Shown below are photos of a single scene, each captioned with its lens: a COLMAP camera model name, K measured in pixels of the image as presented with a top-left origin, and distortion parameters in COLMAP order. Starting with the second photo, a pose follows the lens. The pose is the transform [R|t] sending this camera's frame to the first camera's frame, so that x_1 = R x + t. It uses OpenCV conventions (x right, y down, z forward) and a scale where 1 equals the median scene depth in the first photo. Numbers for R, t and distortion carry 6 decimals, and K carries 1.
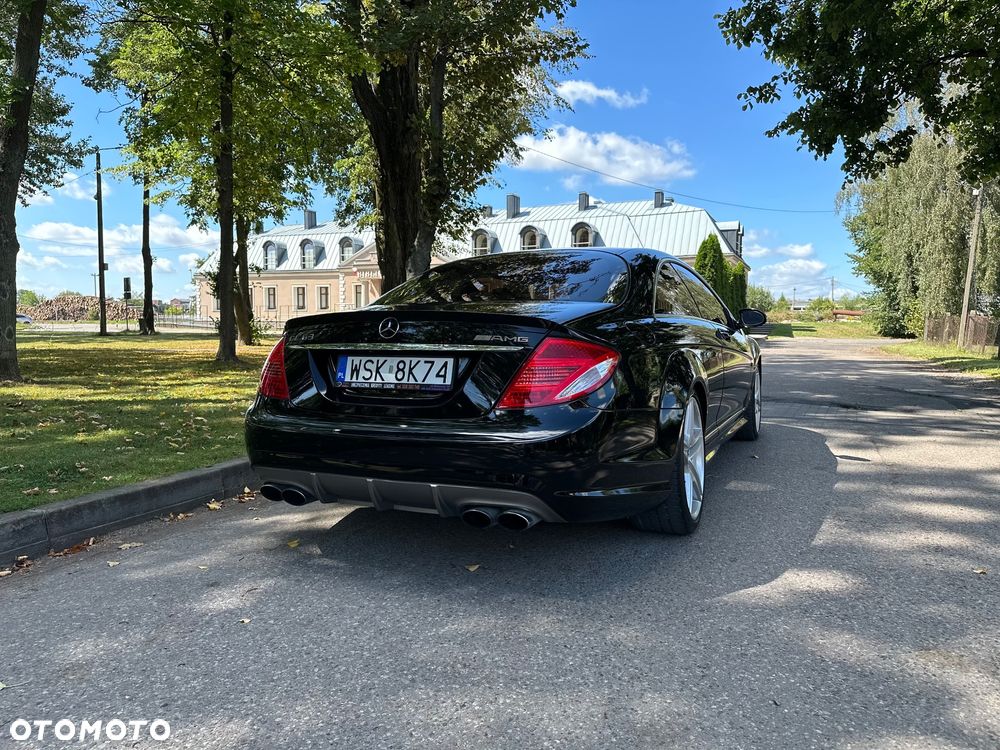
lens RADIAL K [[702.4, 0, 503.8], [0, 702.4, 378.8], [0, 0, 1]] dist [0.118130, -0.176194]
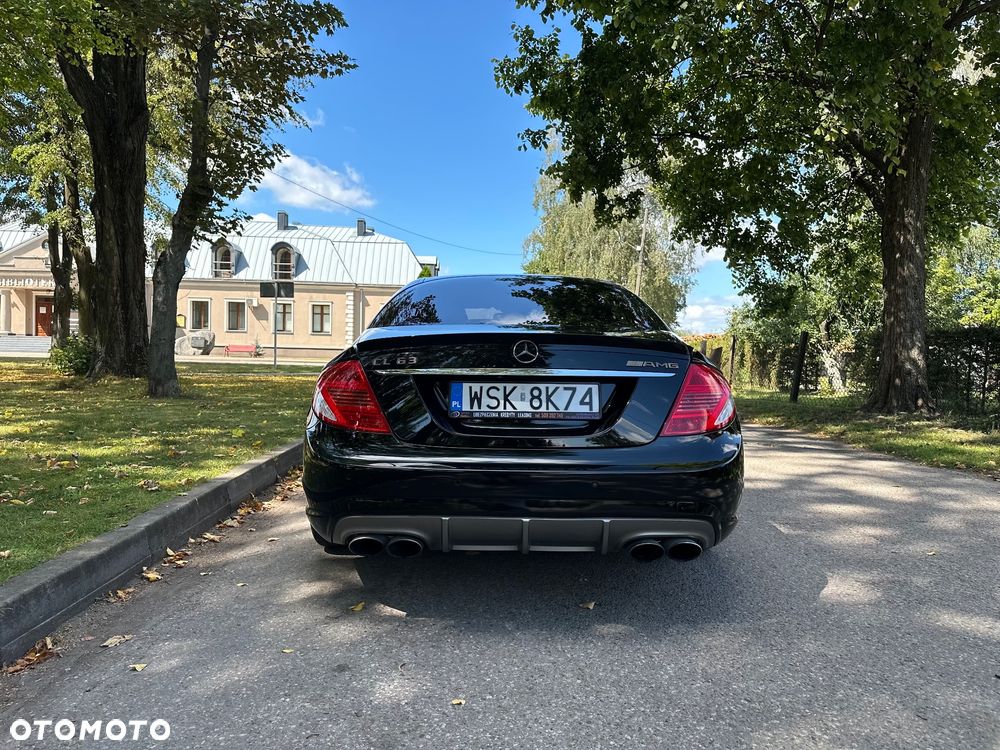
lens RADIAL K [[702.4, 0, 503.8], [0, 702.4, 378.8], [0, 0, 1]] dist [0.118130, -0.176194]
pose [[0.903067, 0.003498, 0.429486, -0.082535], [0.012416, 0.999336, -0.034245, -0.000834], [-0.429321, 0.036258, 0.902424, 0.026970]]
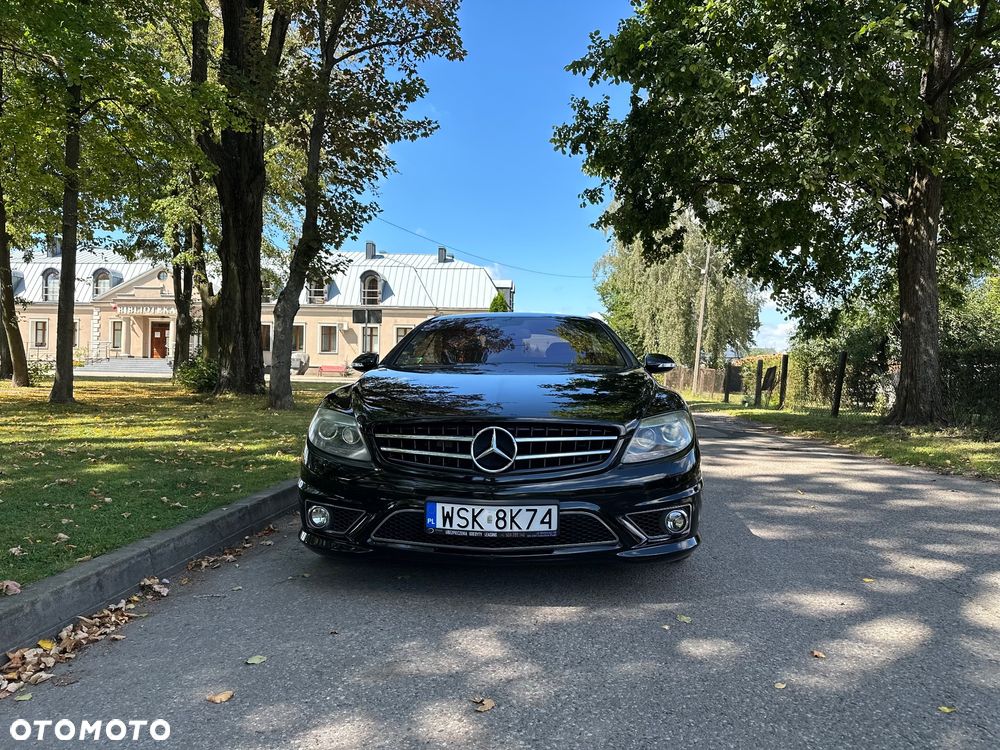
lens RADIAL K [[702.4, 0, 503.8], [0, 702.4, 378.8], [0, 0, 1]] dist [0.118130, -0.176194]
pose [[0.945107, 0.013220, 0.326494, -0.104489], [0.007617, 0.998019, -0.062458, 0.006075], [-0.326673, 0.061517, 0.943133, -0.069940]]
